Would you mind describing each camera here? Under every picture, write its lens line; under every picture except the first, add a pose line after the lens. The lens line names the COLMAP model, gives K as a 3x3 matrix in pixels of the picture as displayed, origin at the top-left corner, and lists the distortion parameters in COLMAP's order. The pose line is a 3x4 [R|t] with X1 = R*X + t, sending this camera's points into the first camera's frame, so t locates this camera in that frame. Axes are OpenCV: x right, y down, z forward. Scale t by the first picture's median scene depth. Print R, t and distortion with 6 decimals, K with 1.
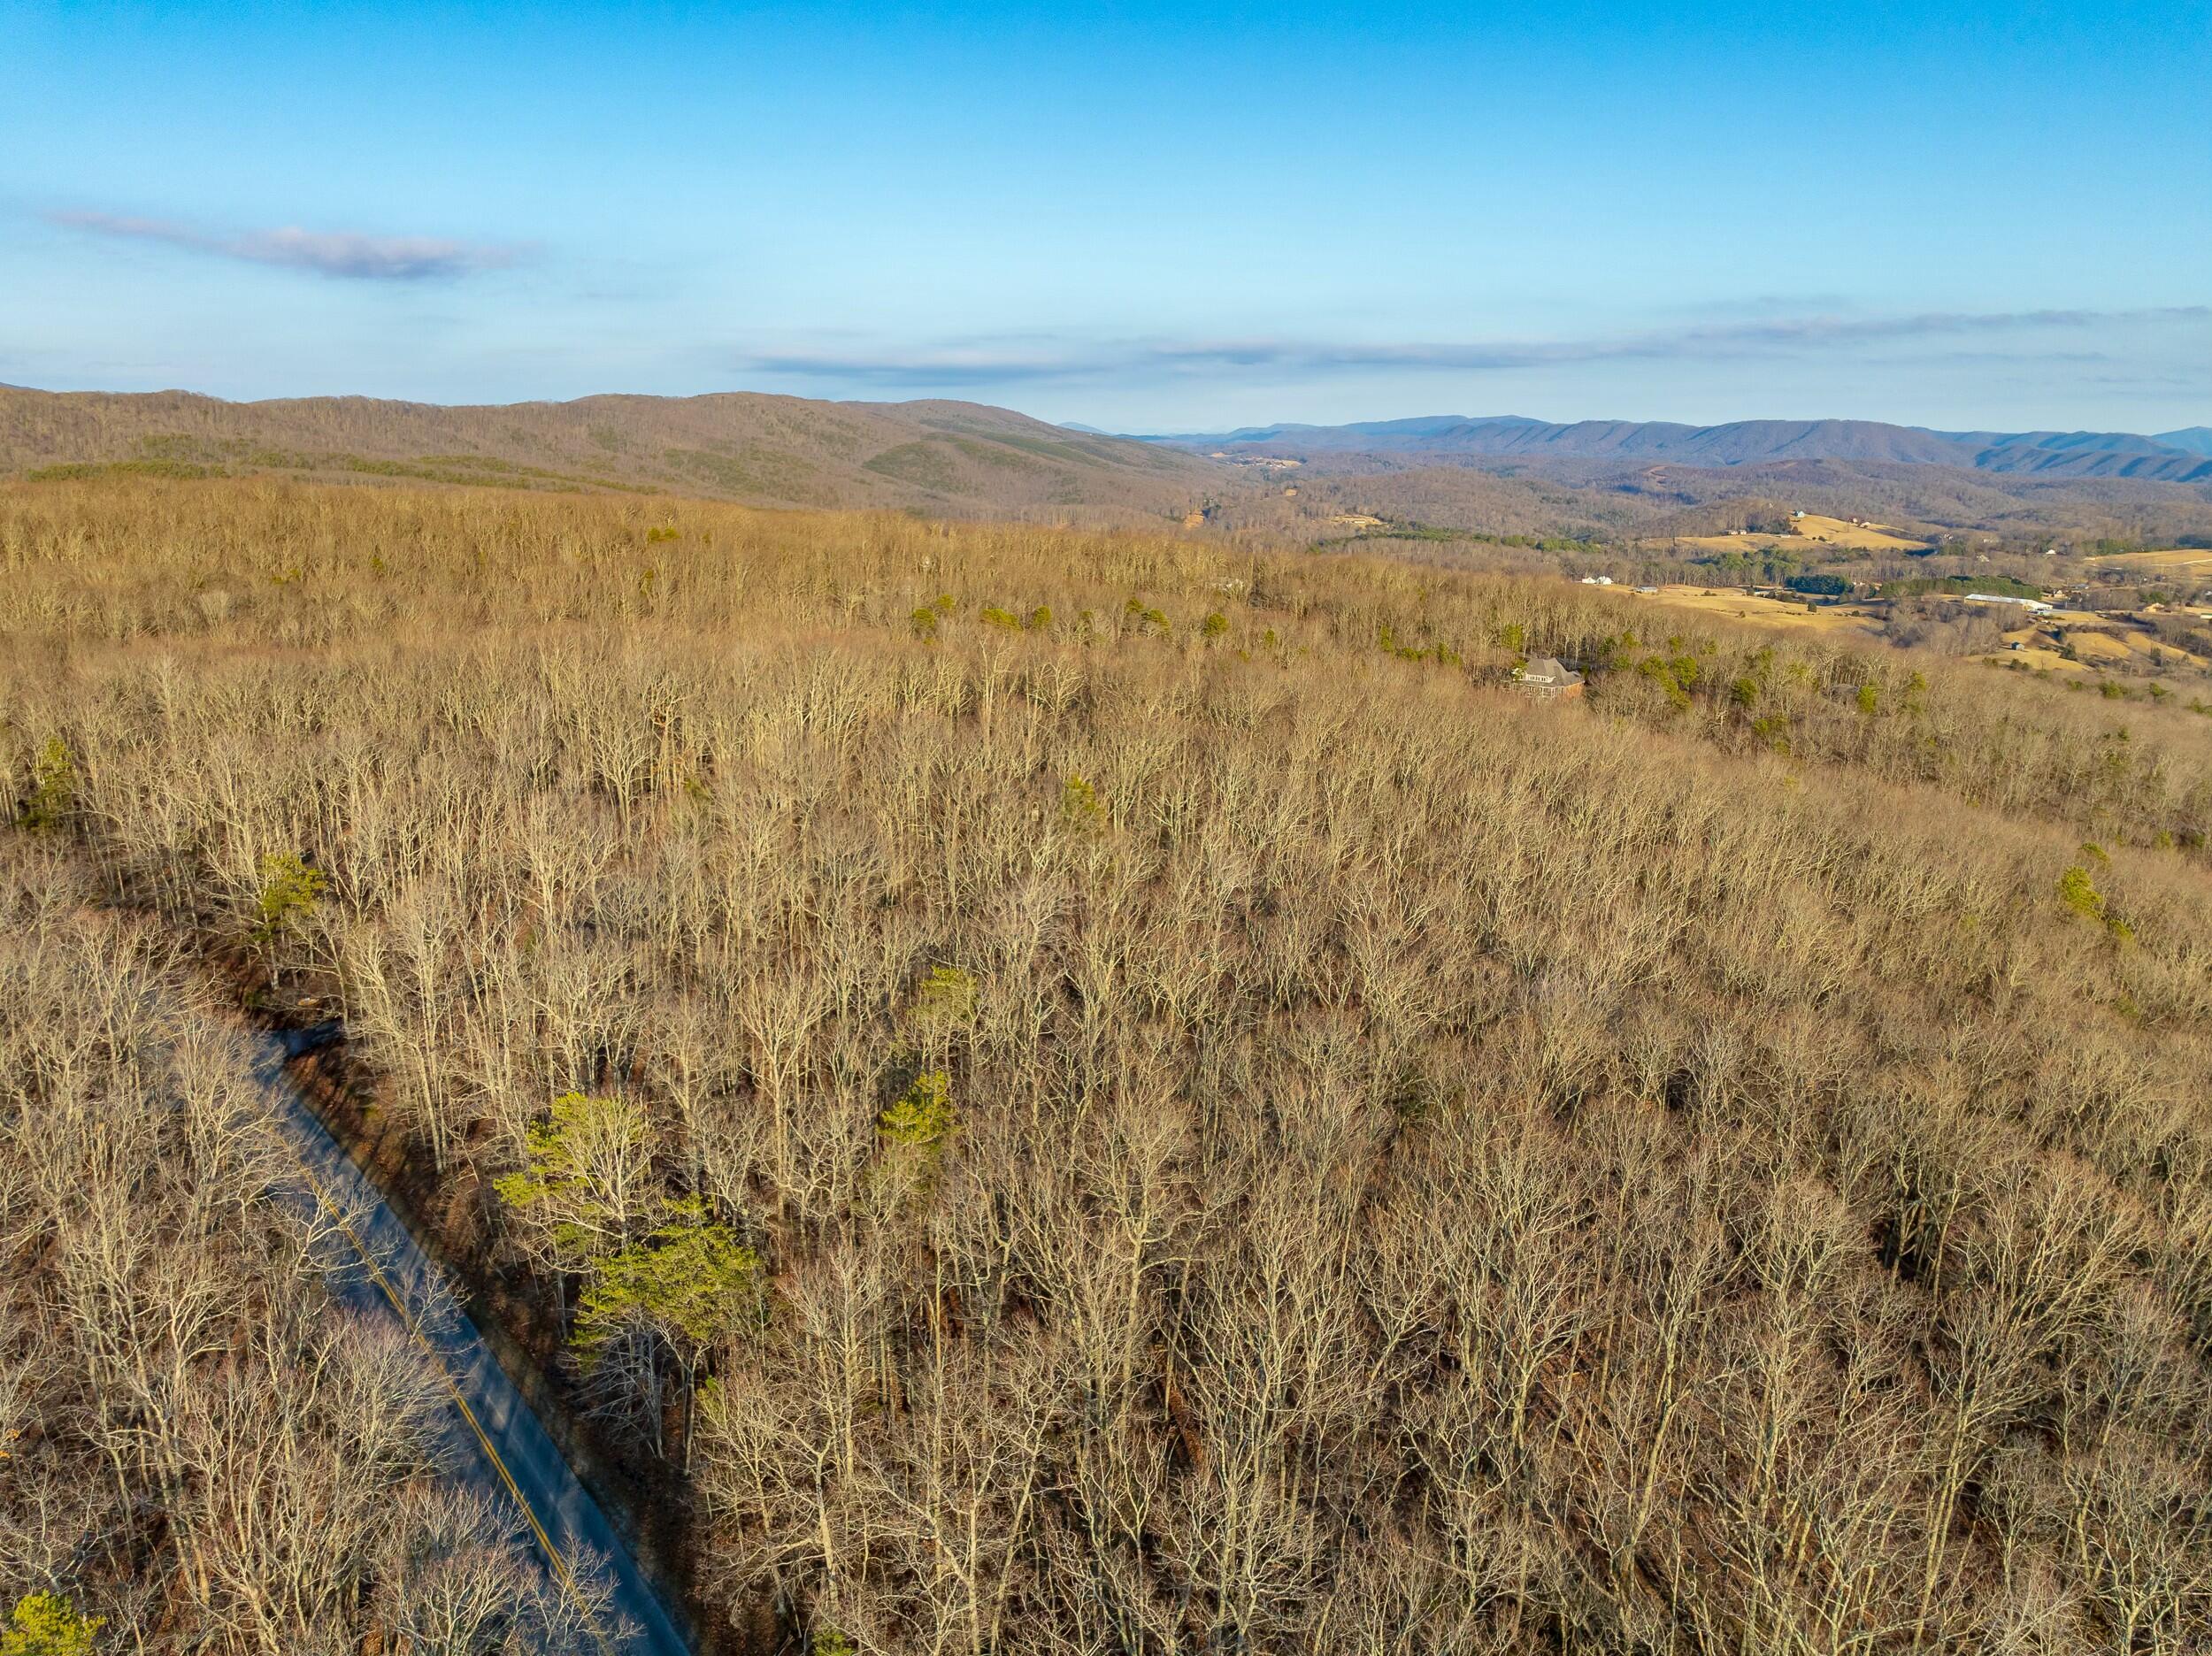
lens RADIAL K [[1553.7, 0, 1110.0], [0, 1553.7, 826.6], [0, 0, 1]] dist [-0.035544, 0.023226]
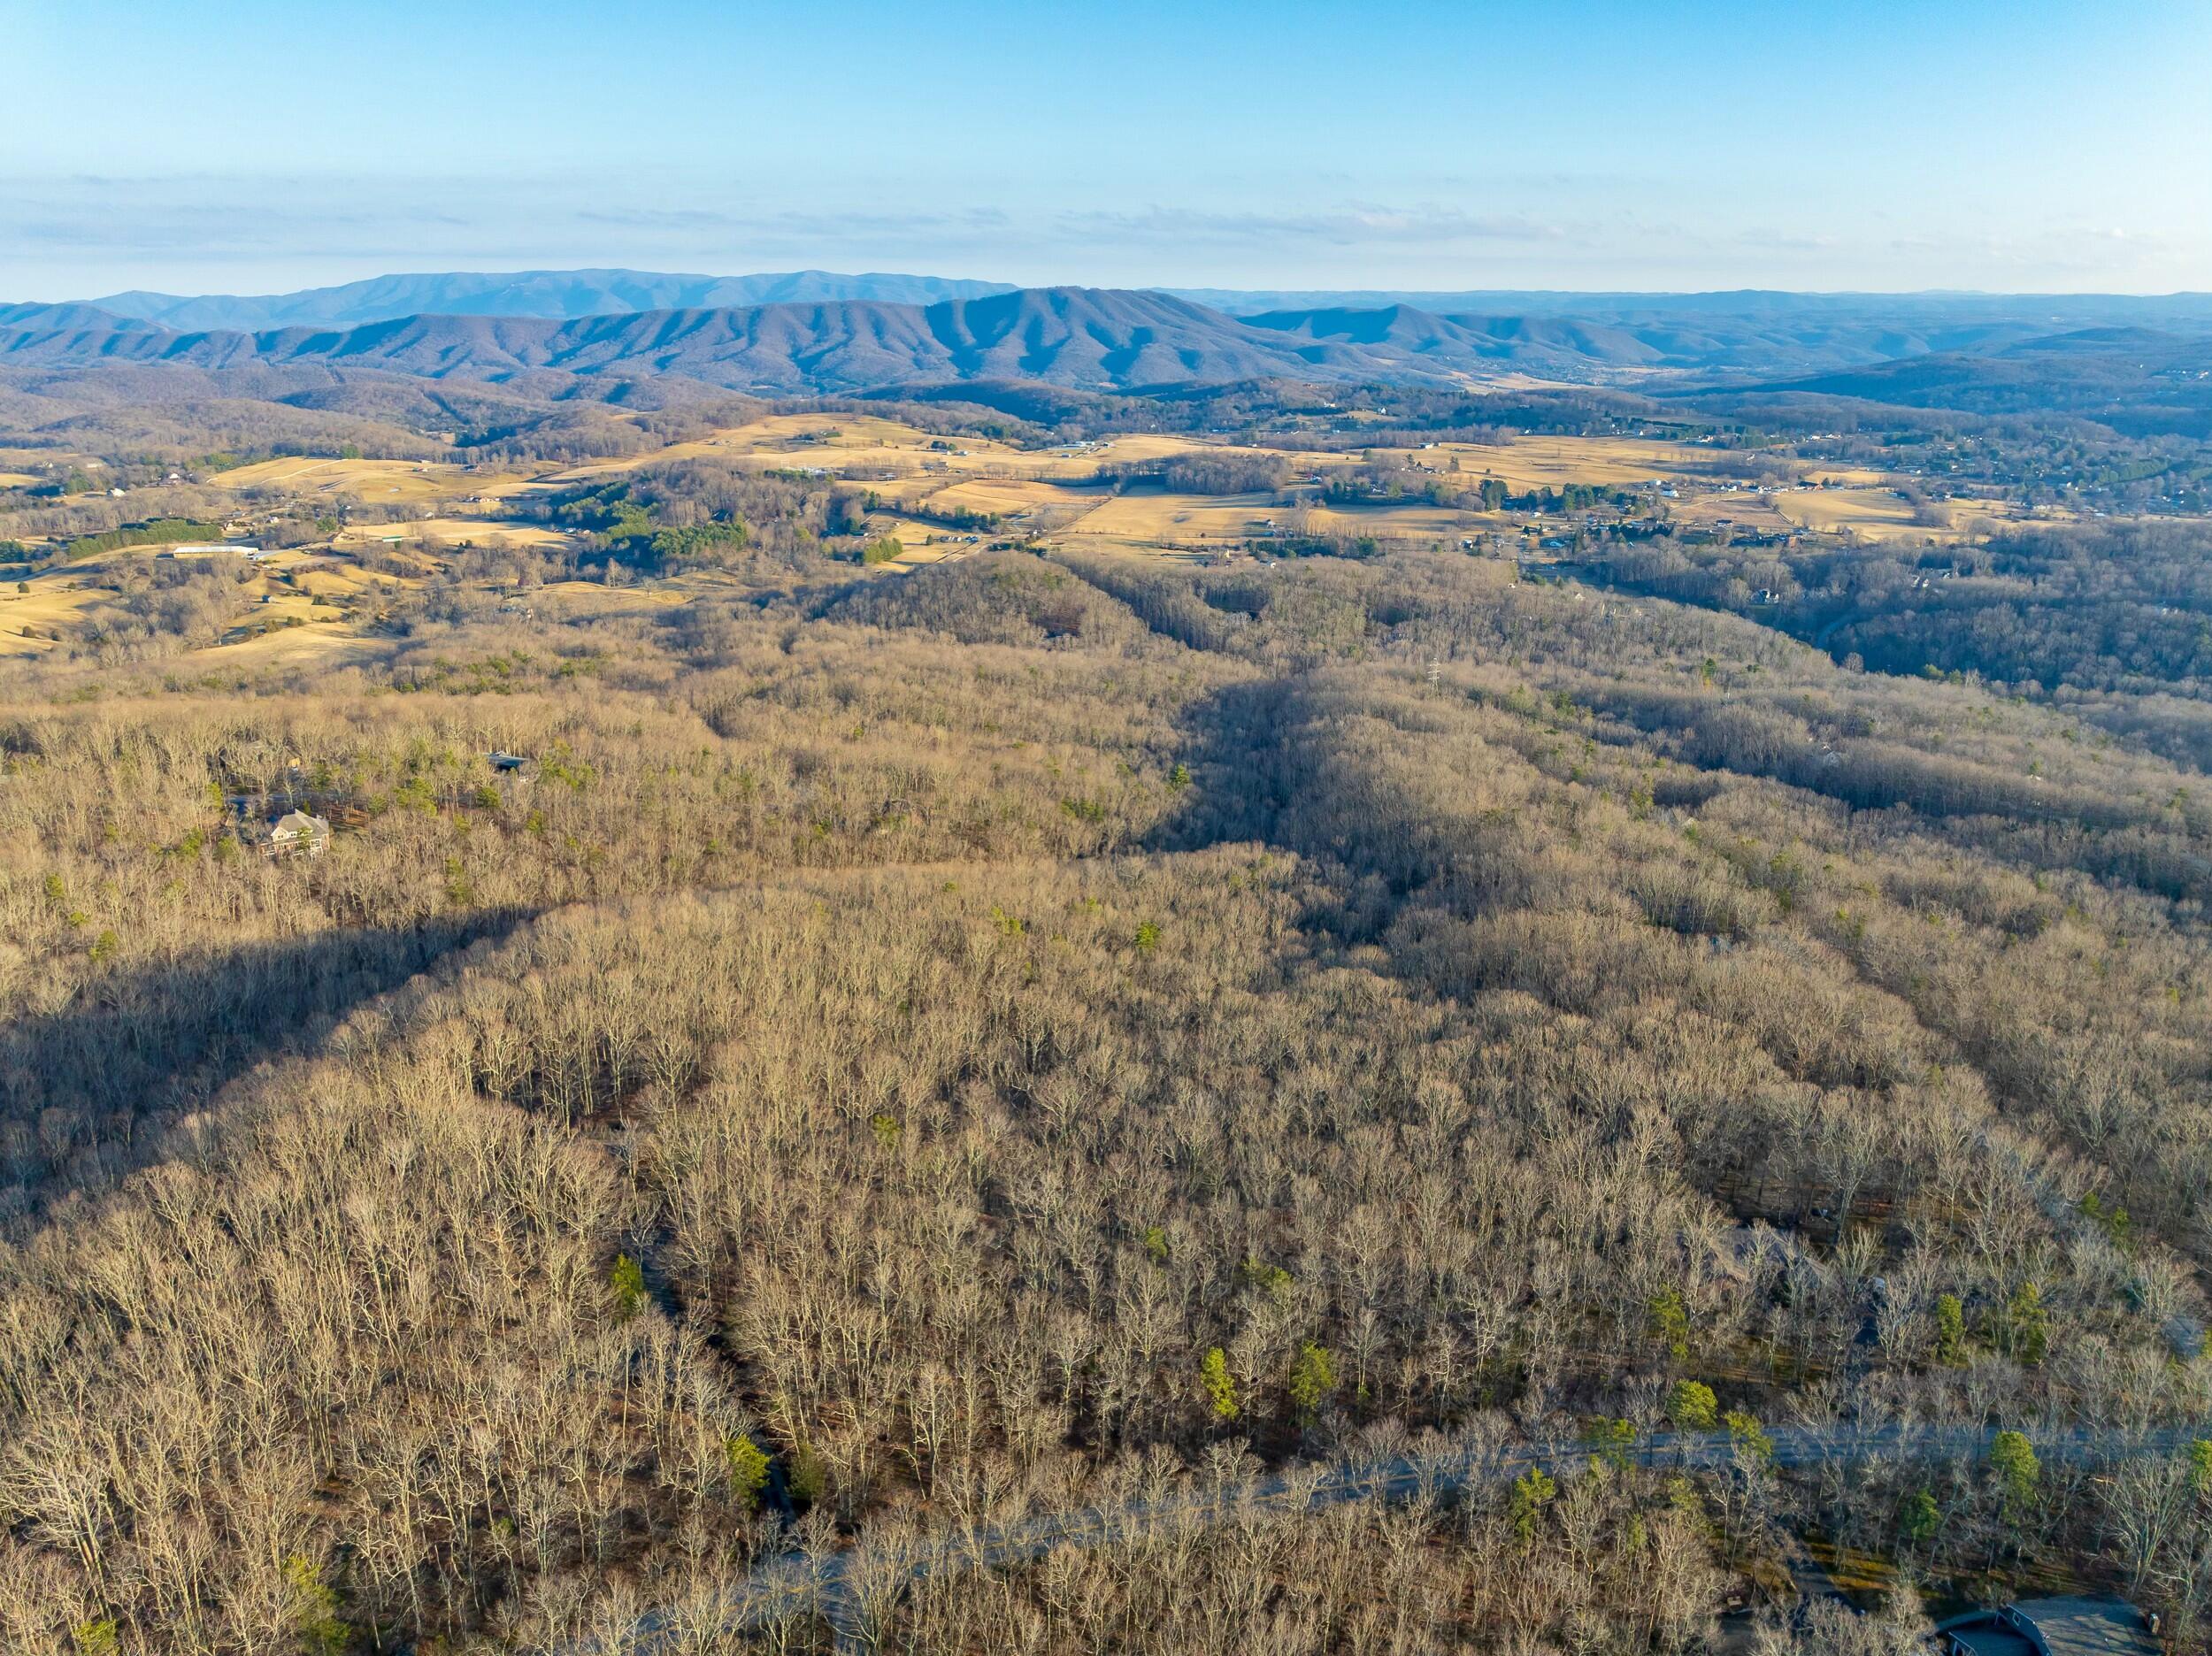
lens RADIAL K [[1553.7, 0, 1108.5], [0, 1553.7, 829.4], [0, 0, 1]] dist [-0.035544, 0.023226]
pose [[0.408841, -0.305193, 0.860062, -0.087615], [0.228653, 0.946621, 0.227216, -0.044560], [-0.883497, 0.103761, 0.456801, 0.001804]]
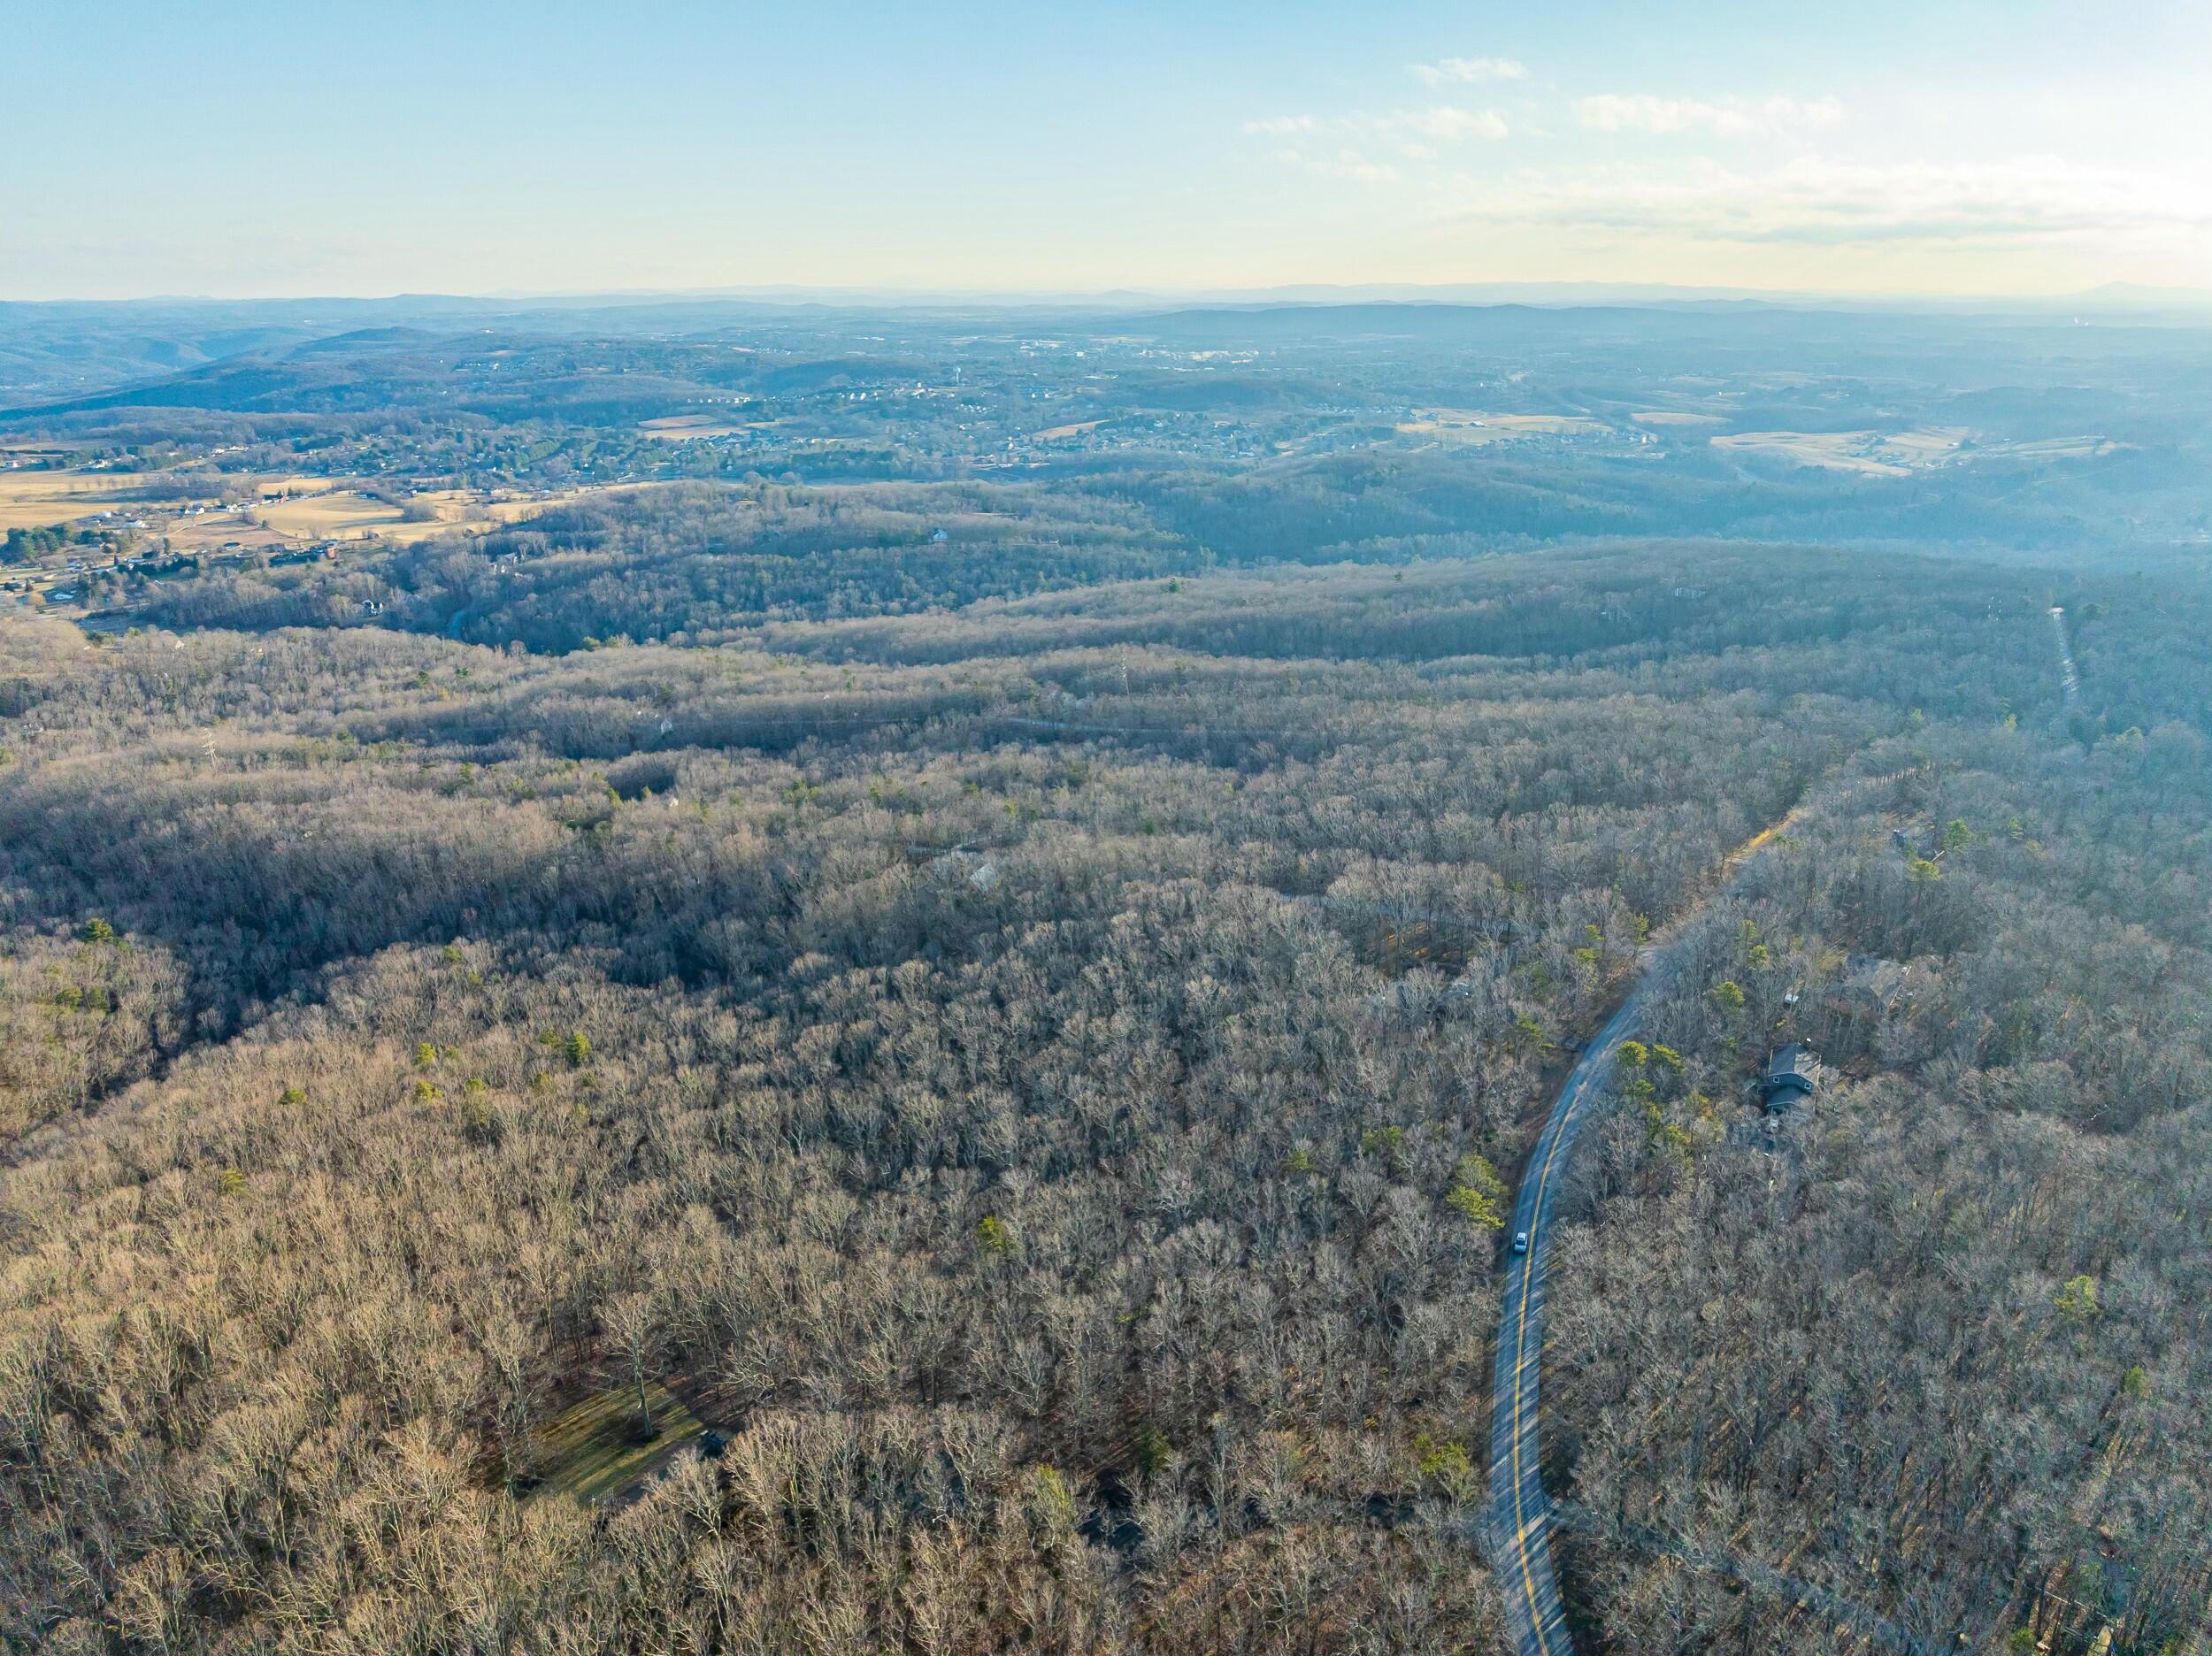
lens RADIAL K [[1553.7, 0, 1112.5], [0, 1553.7, 825.5], [0, 0, 1]] dist [-0.035544, 0.023226]
pose [[-0.550907, -0.274805, 0.788025, -0.080974], [0.209743, 0.868337, 0.449443, -0.068917], [-0.807780, 0.412884, -0.420734, 0.096847]]
